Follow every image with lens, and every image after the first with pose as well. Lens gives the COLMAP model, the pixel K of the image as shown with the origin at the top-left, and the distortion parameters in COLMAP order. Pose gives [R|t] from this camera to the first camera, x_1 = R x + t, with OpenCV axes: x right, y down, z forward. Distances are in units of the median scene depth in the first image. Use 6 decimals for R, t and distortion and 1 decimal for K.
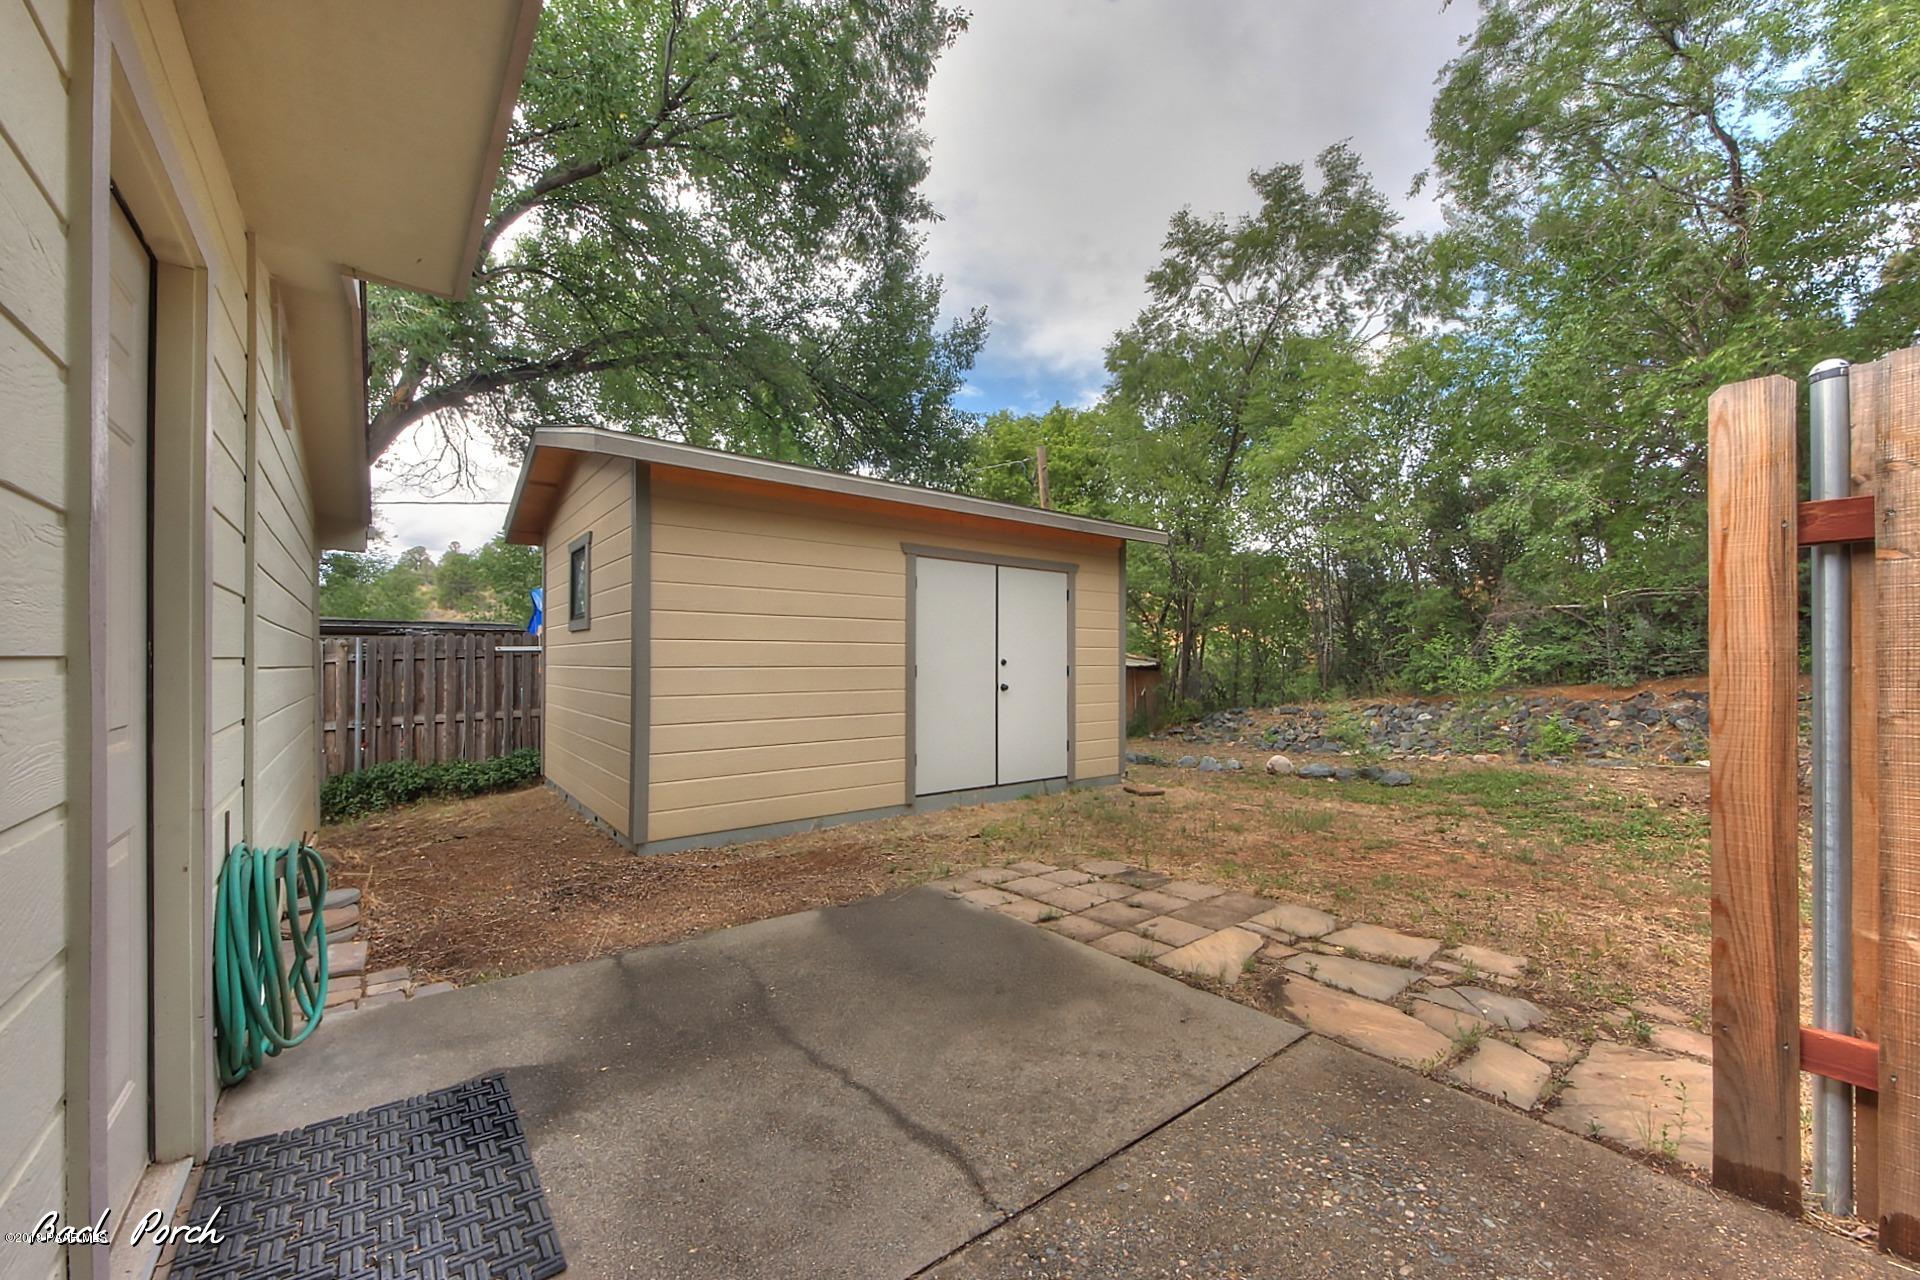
lens RADIAL K [[745.0, 0, 944.6], [0, 745.0, 647.1], [0, 0, 1]] dist [0.000938, -0.007943]
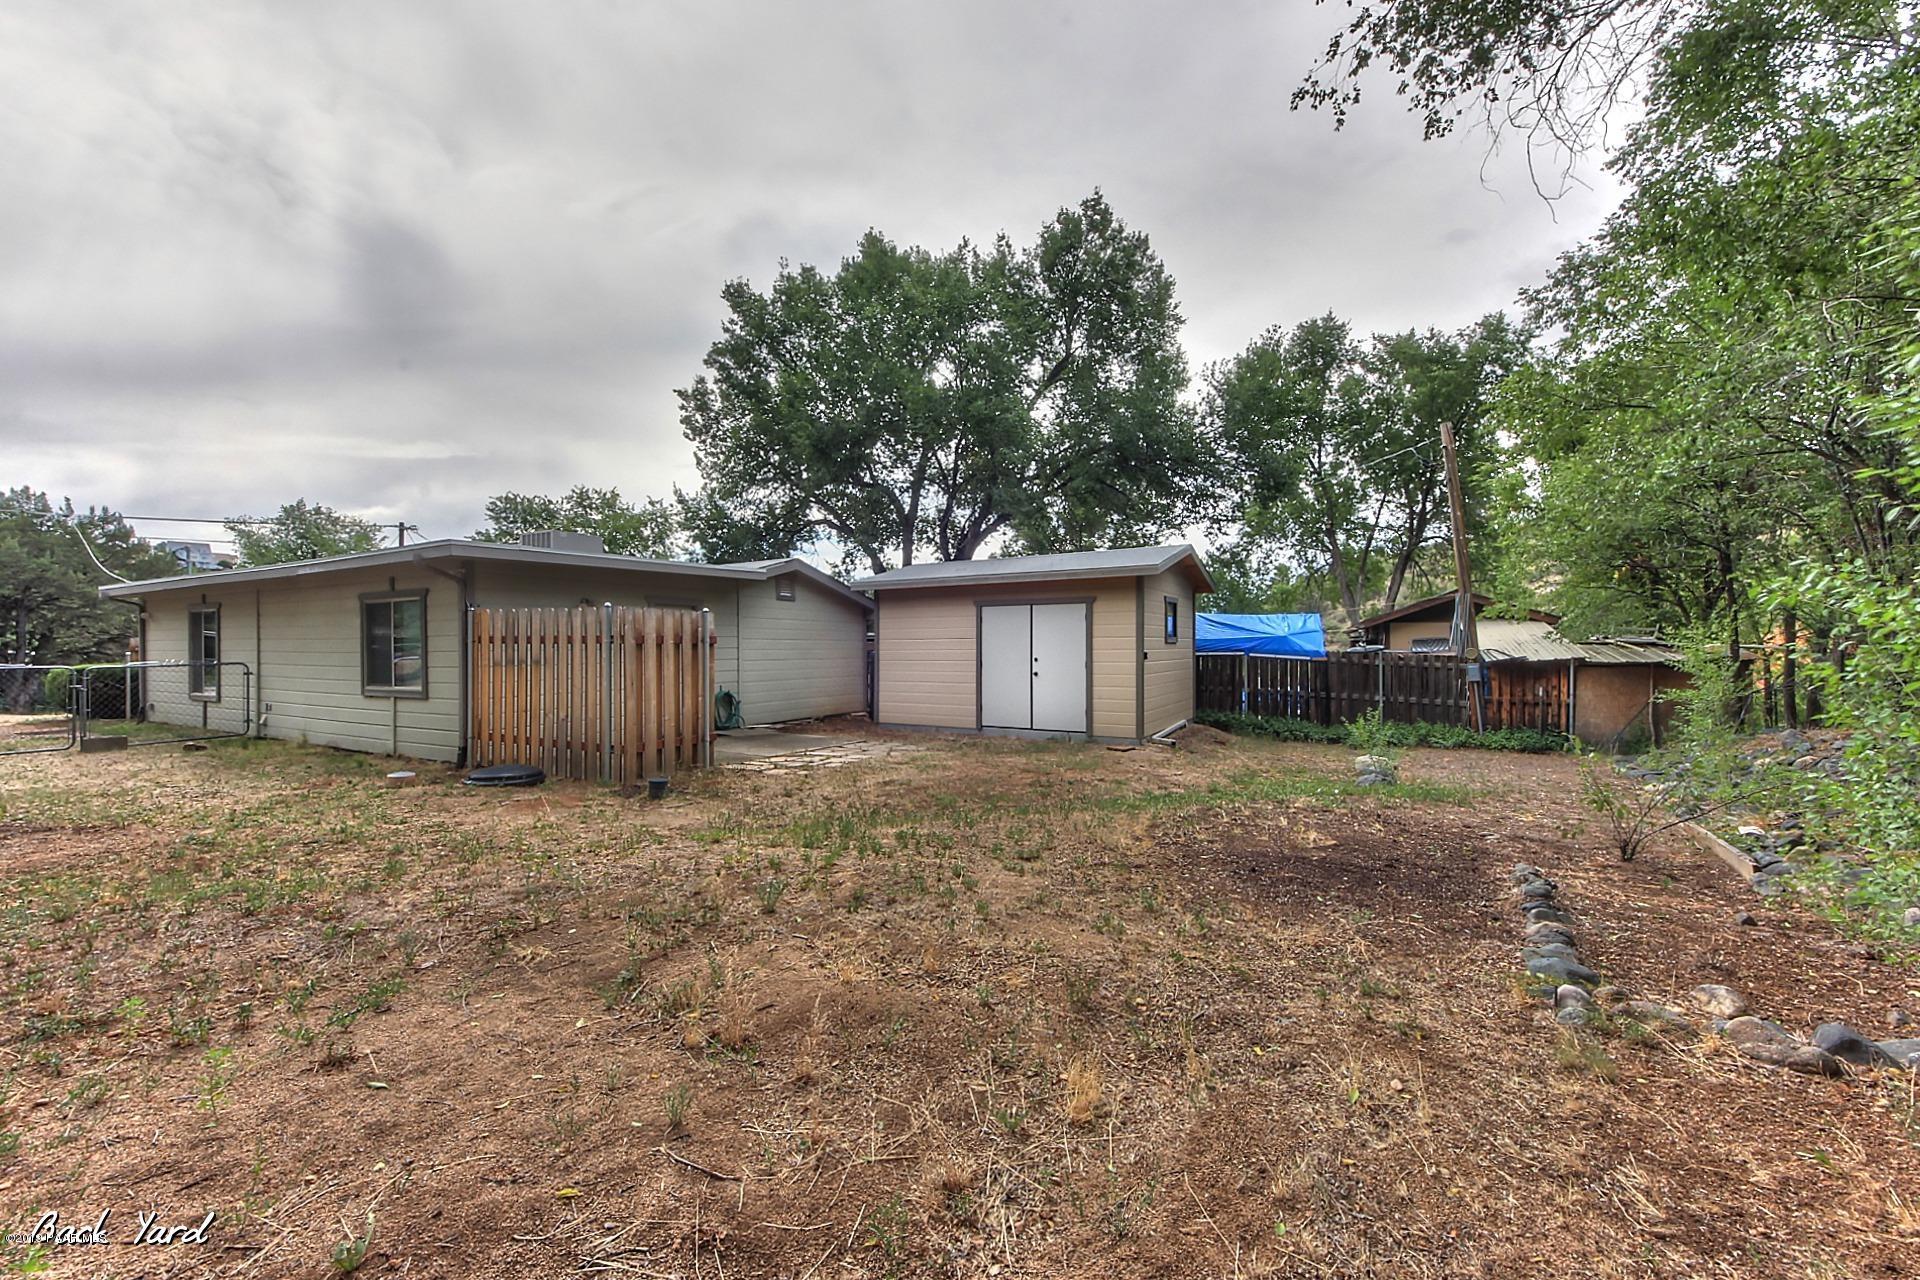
lens RADIAL K [[745.0, 0, 944.6], [0, 745.0, 647.1], [0, 0, 1]] dist [0.000938, -0.007943]
pose [[0.411893, -0.007671, -0.911200, 2.240880], [0.020650, 0.999786, 0.000917, -0.021410], [0.910998, -0.019194, 0.411963, 0.111011]]
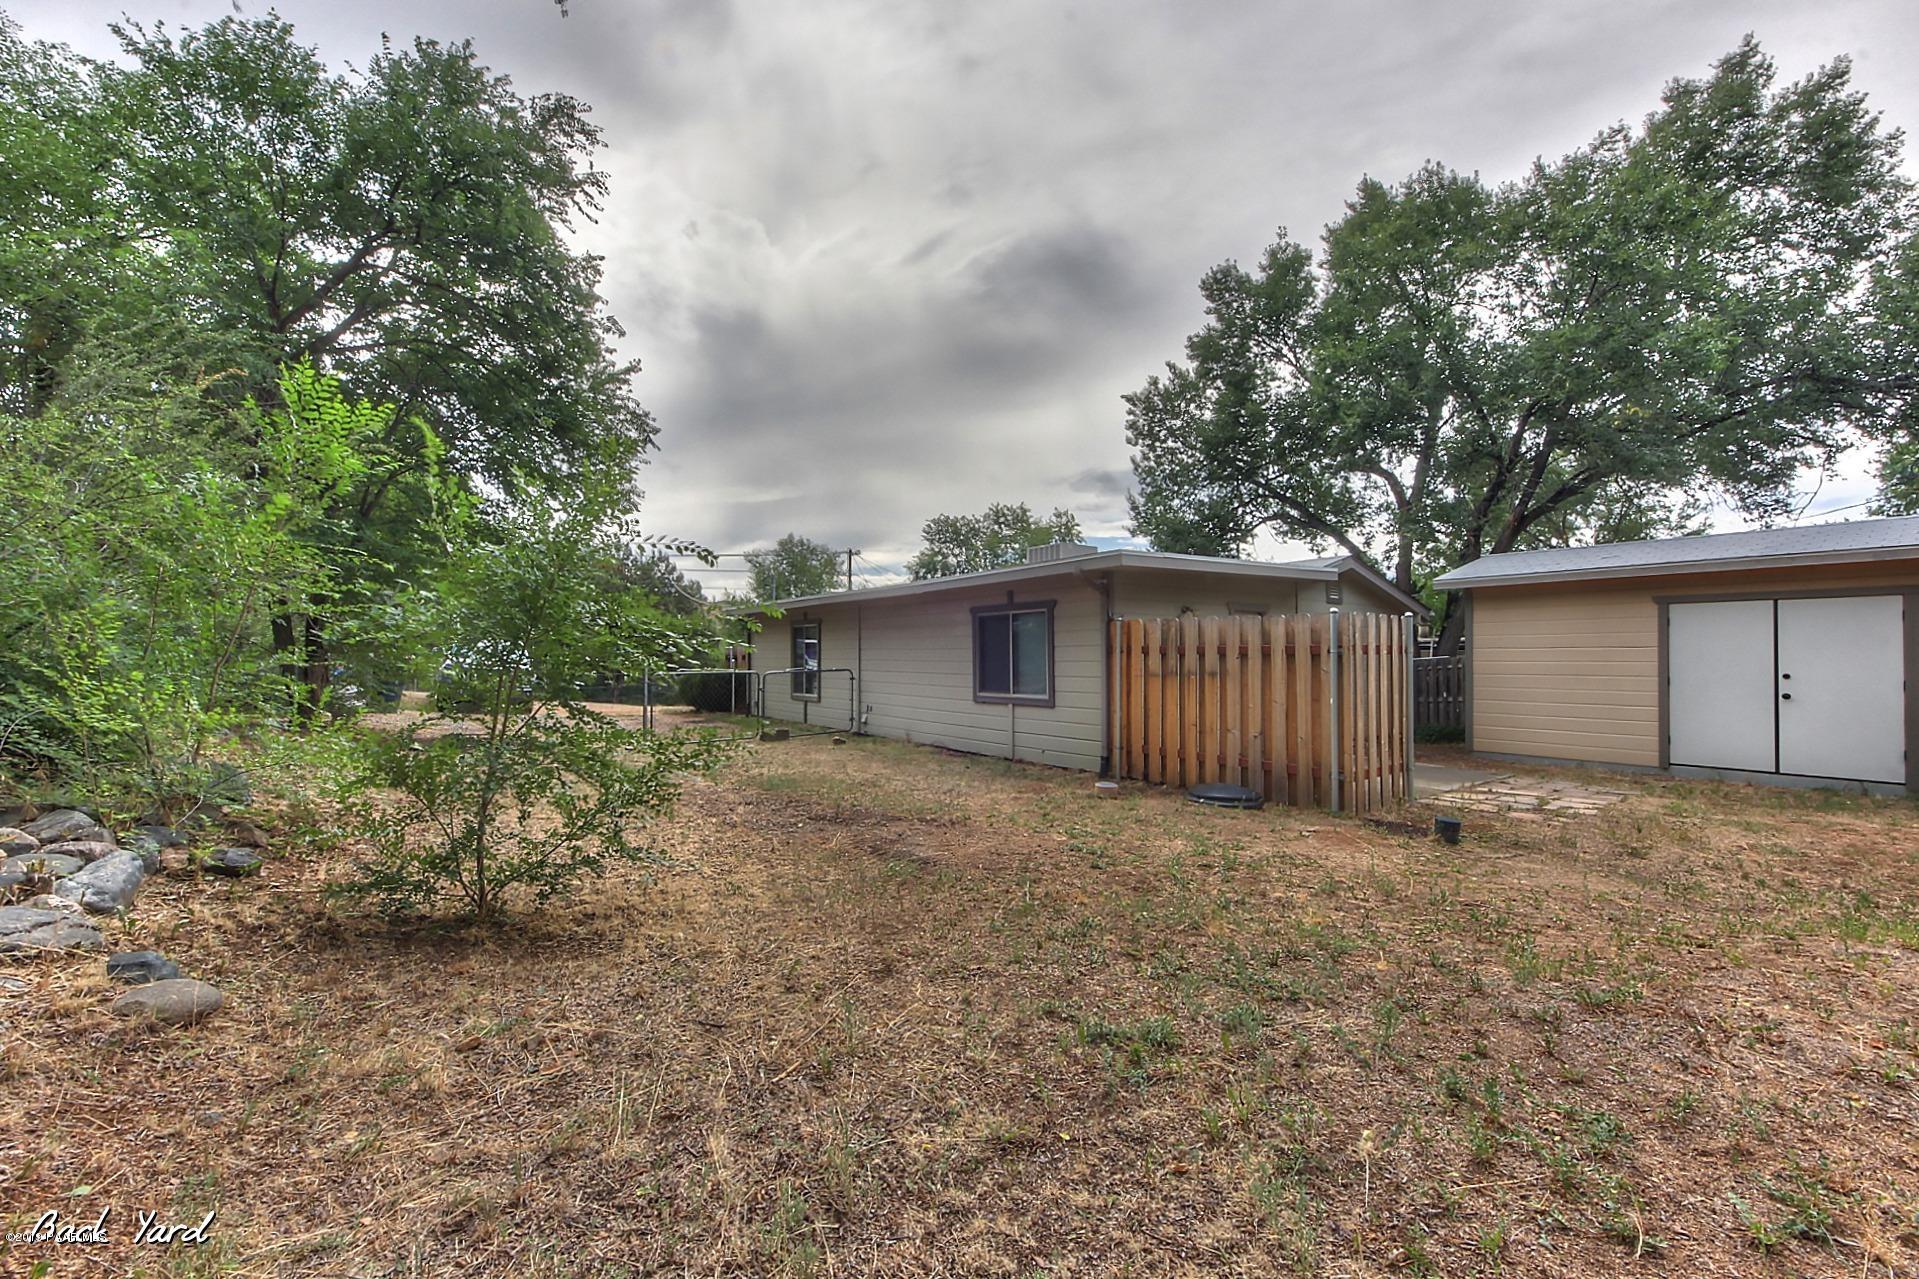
lens RADIAL K [[757.9, 0, 946.7], [0, 757.9, 651.9], [0, 0, 1]] dist [0.000536, -0.000046]
pose [[-0.031416, -0.011945, -0.999435, 1.971691], [0.016609, 0.999784, -0.012471, -0.040082], [0.999368, -0.016991, -0.031211, -0.527296]]
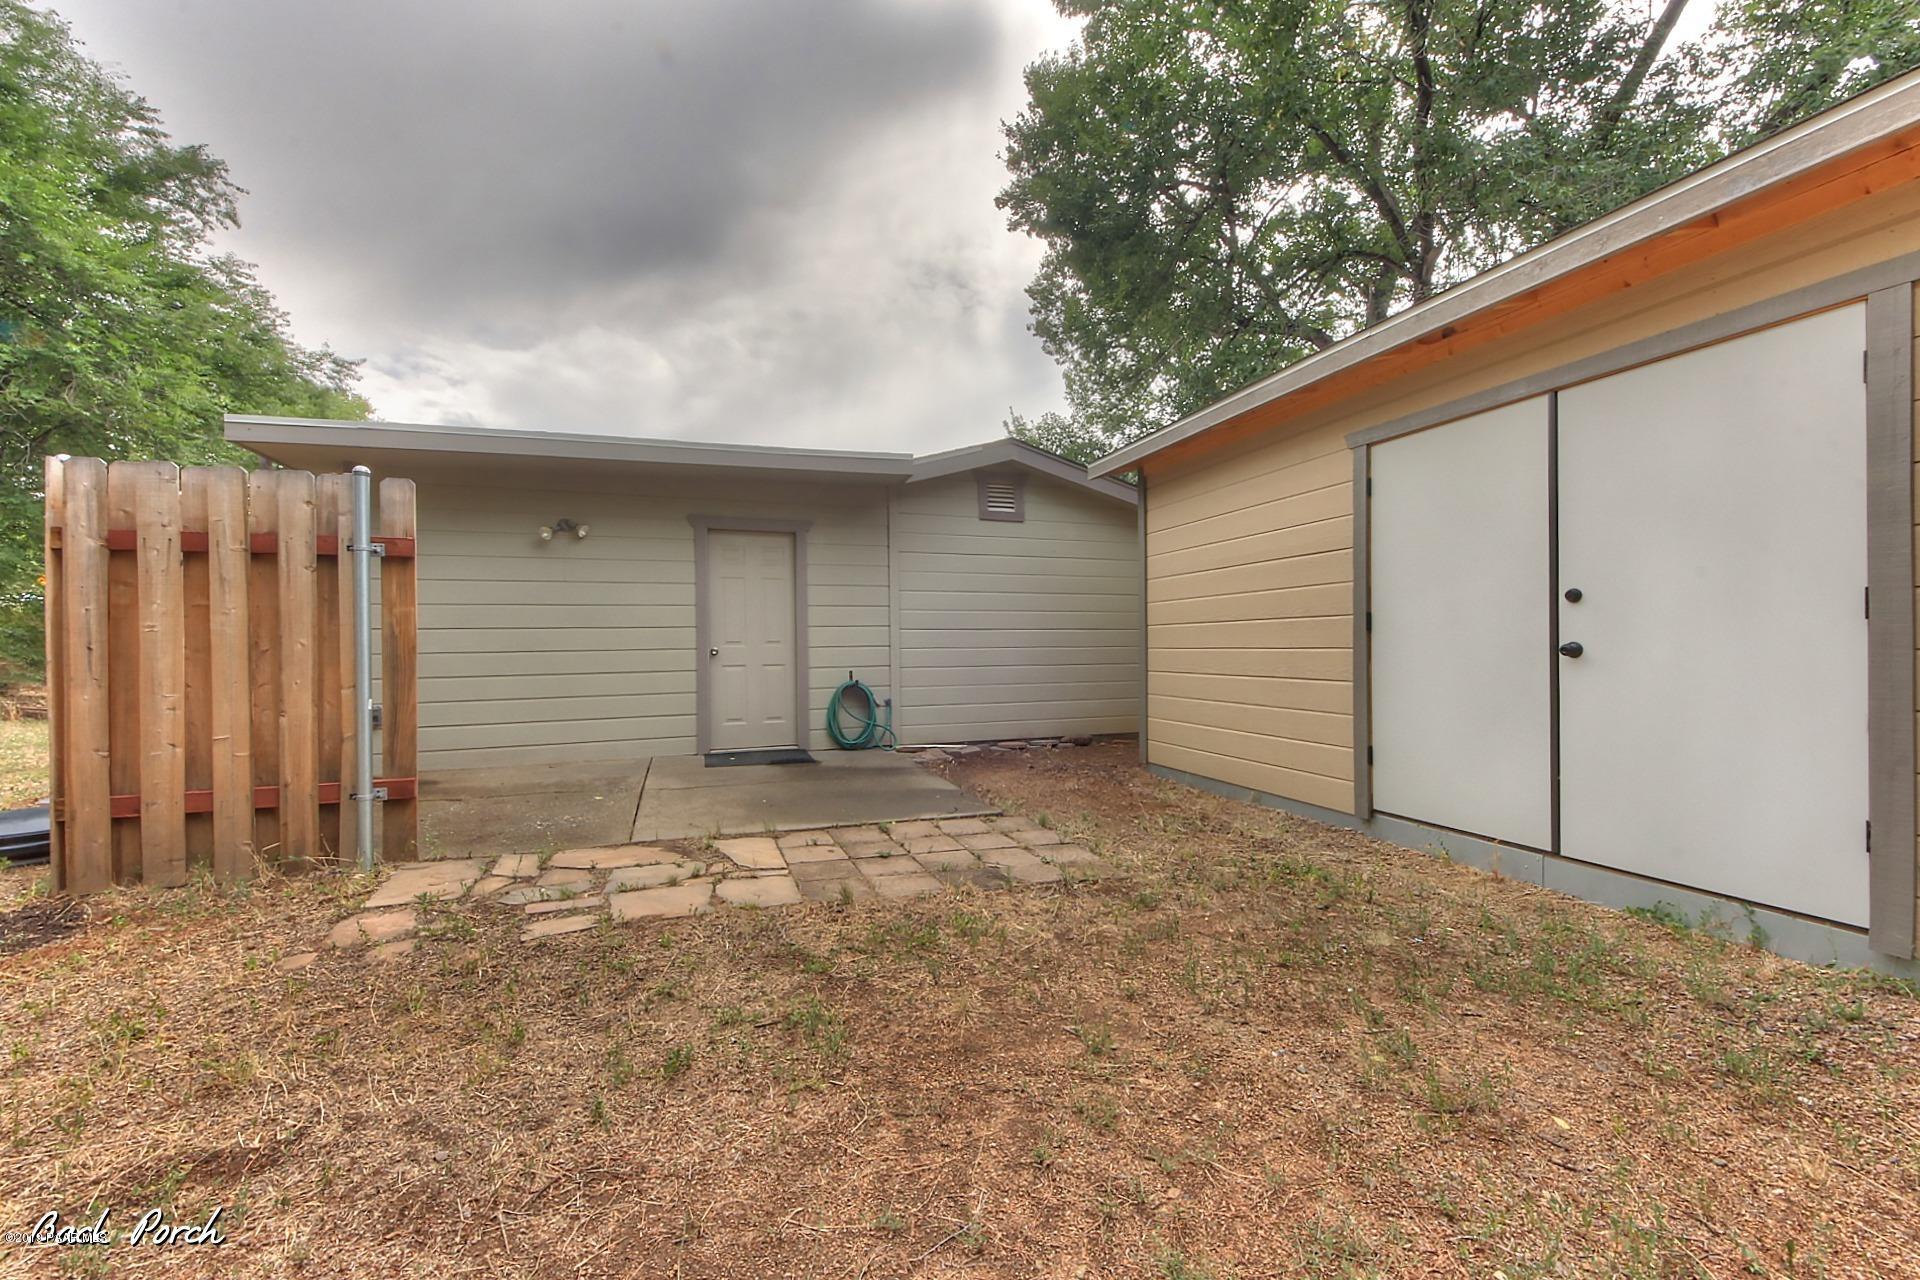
lens RADIAL K [[745.0, 0, 944.6], [0, 745.0, 647.1], [0, 0, 1]] dist [0.000938, -0.007943]
pose [[-0.321762, 0.003008, -0.946816, 0.901606], [0.022694, 0.999732, -0.004536, 0.063889], [0.946549, -0.022946, -0.321744, 1.092791]]
